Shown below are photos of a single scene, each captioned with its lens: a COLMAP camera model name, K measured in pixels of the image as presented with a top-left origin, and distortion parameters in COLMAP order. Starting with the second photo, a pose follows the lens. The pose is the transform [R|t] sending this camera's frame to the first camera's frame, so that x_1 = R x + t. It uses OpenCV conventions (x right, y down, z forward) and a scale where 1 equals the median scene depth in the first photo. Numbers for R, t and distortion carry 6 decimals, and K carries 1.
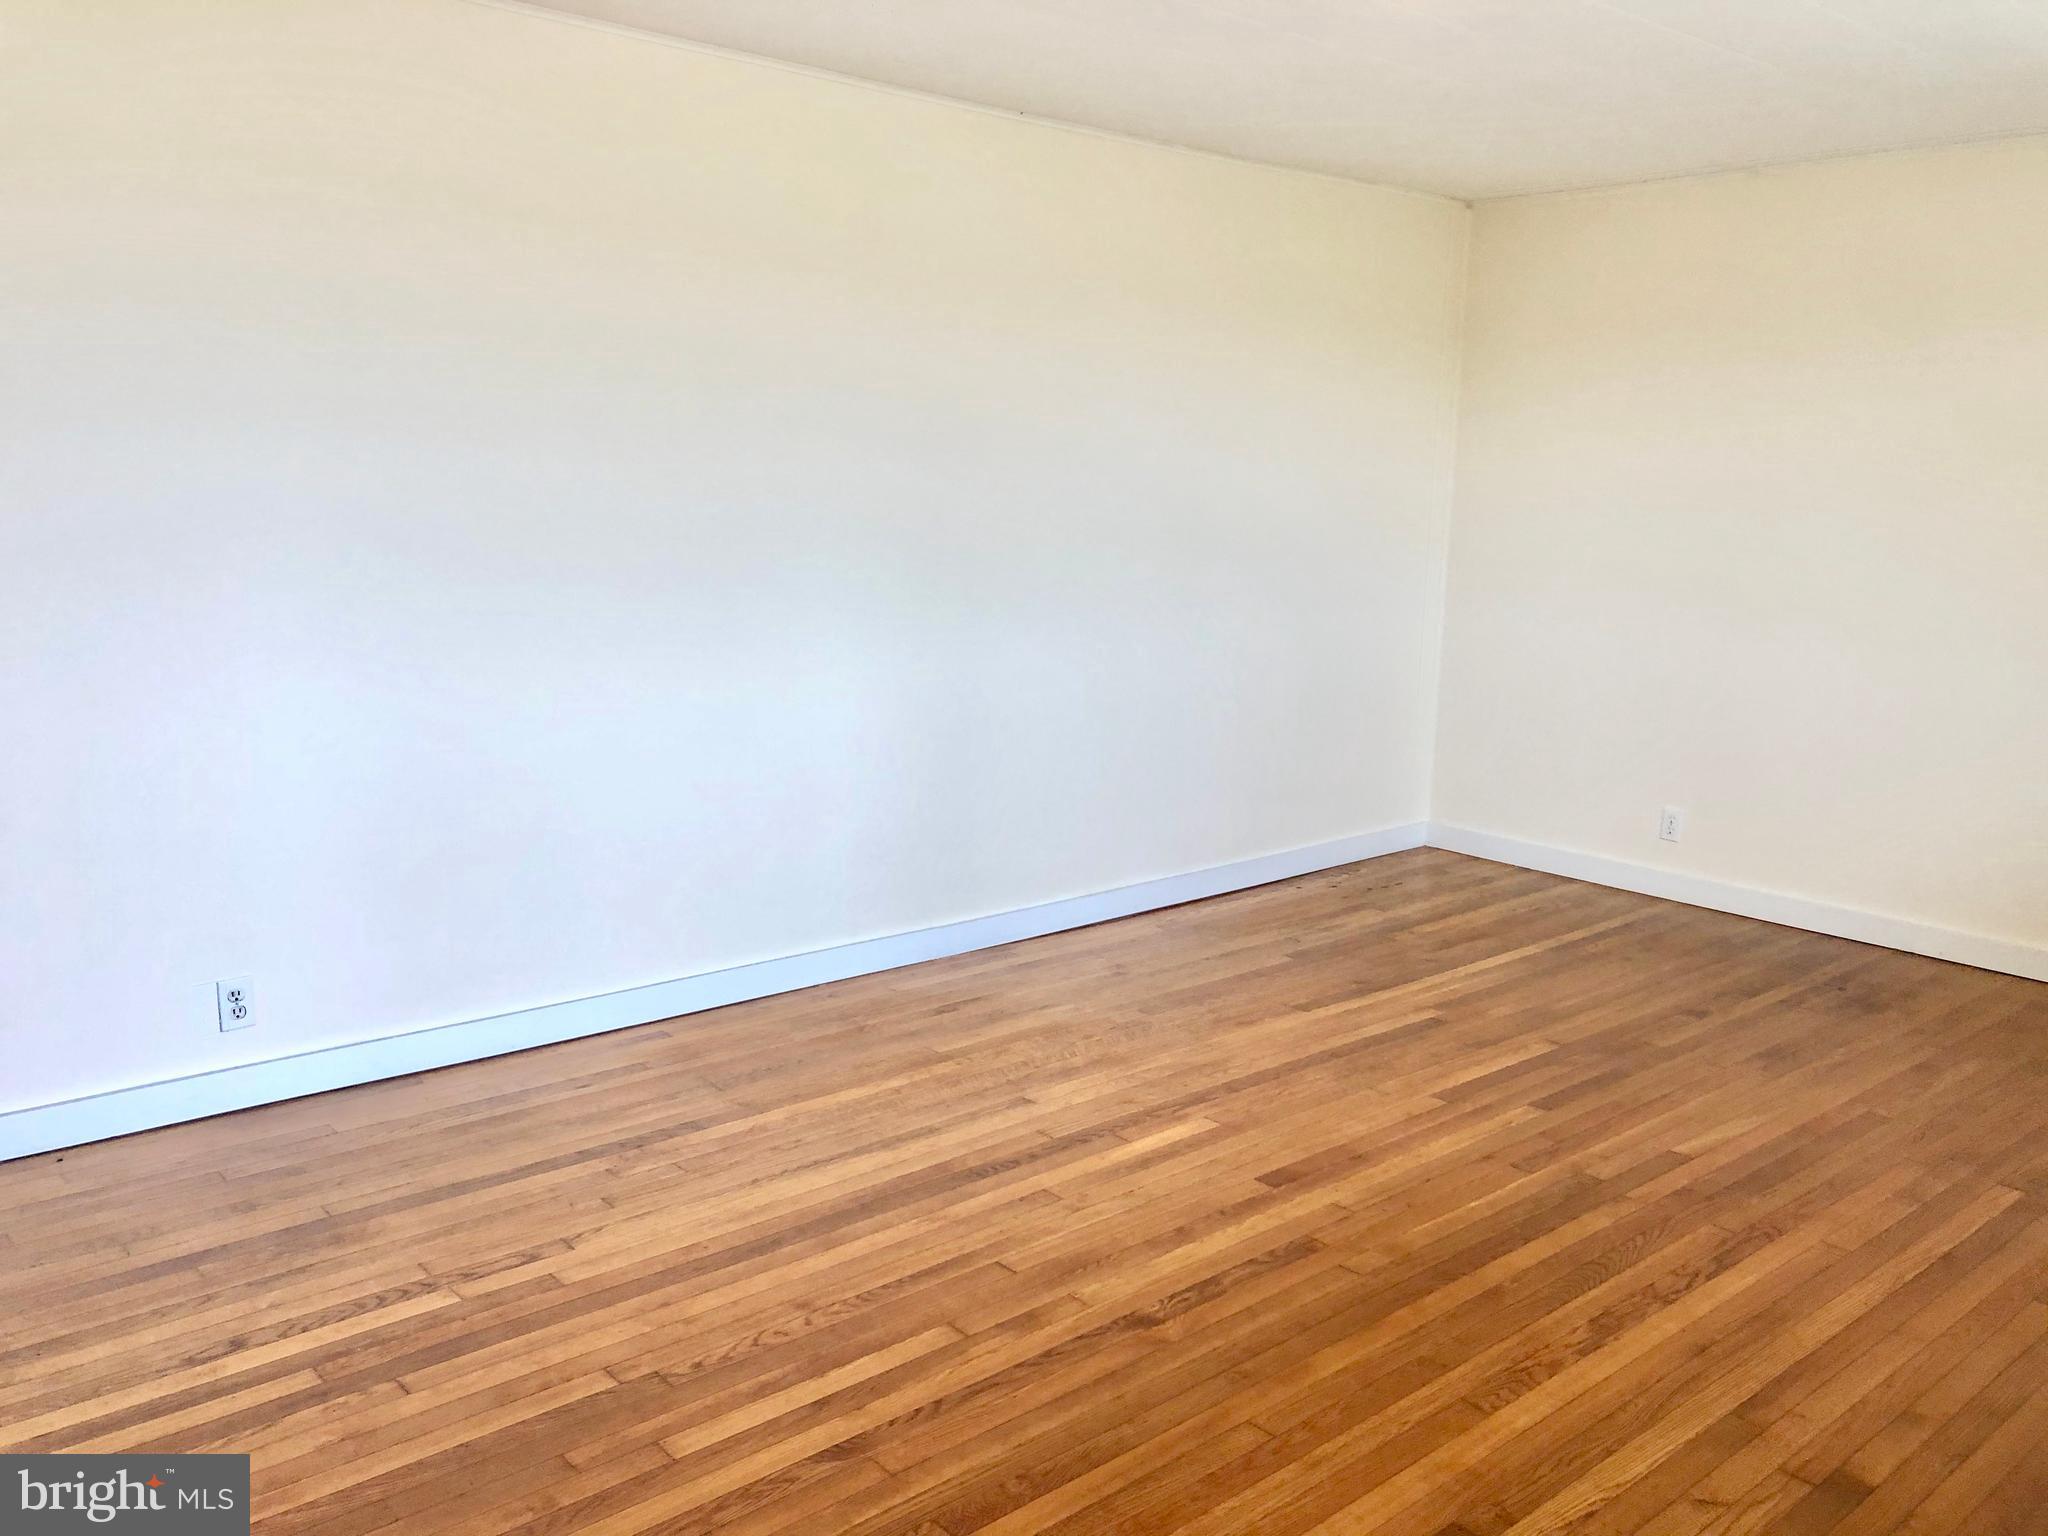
lens RADIAL K [[1676.2, 0, 1026.9], [0, 1676.2, 765.2], [0, 0, 1]] dist [0.053891, -0.060192]
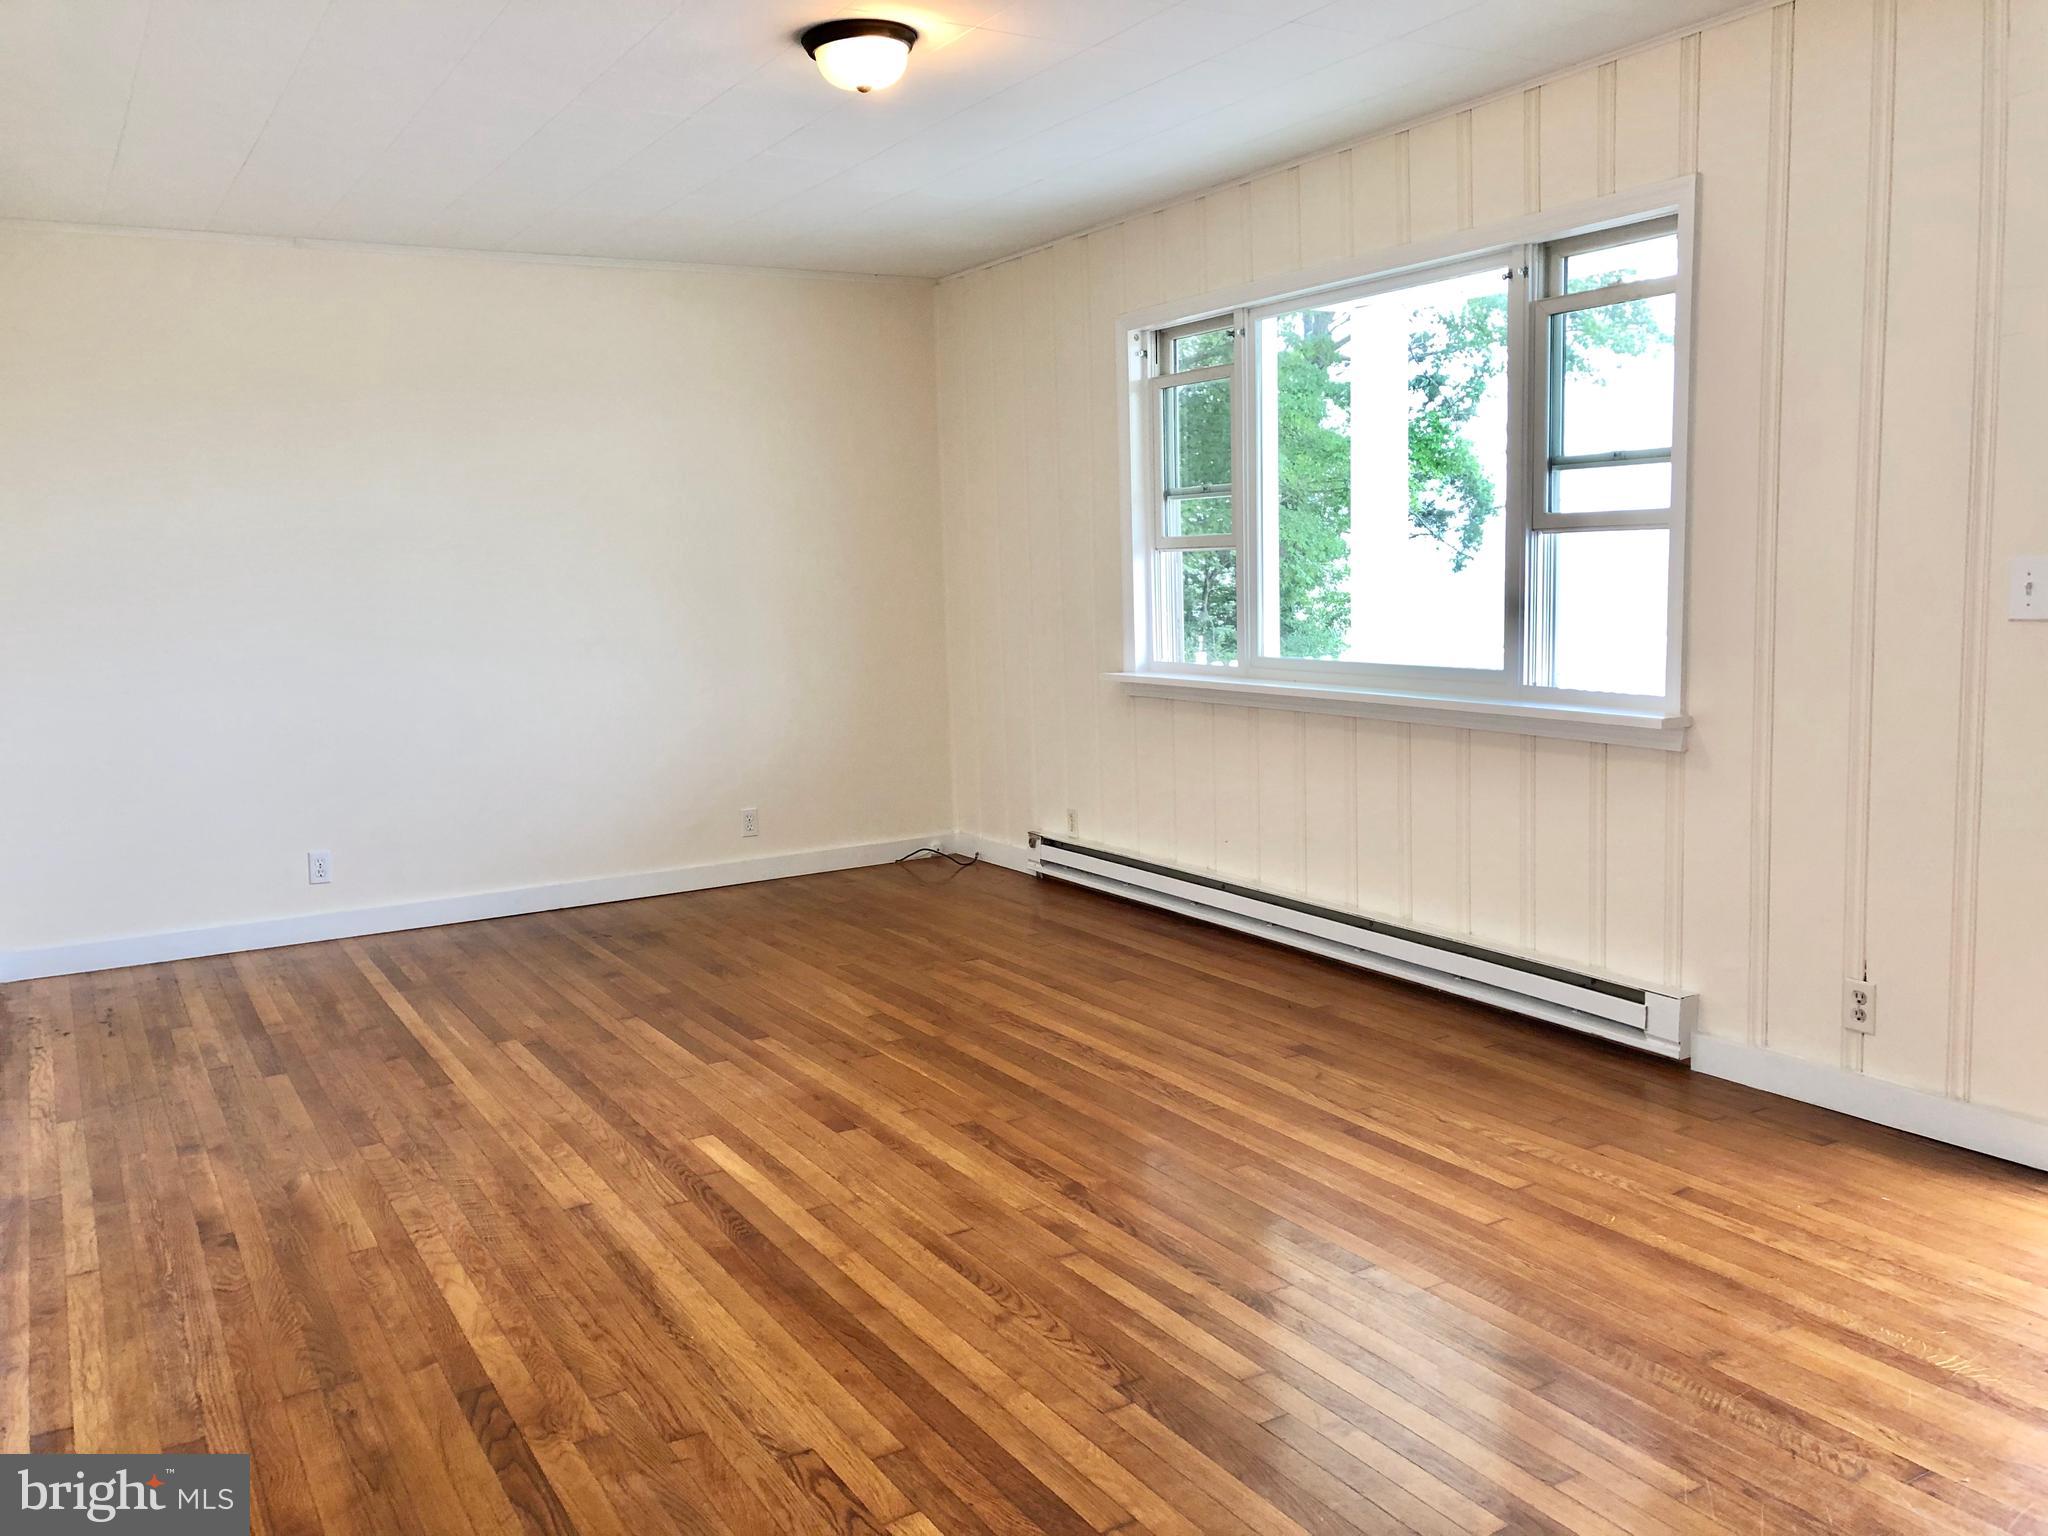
lens RADIAL K [[1676.2, 0, 1027.7], [0, 1676.2, 768.8], [0, 0, 1]] dist [0.053891, -0.060192]
pose [[0.186614, -0.158257, 0.969603, -0.855418], [0.209349, 0.970678, 0.118140, -0.088987], [-0.959869, 0.180939, 0.214272, 0.585210]]
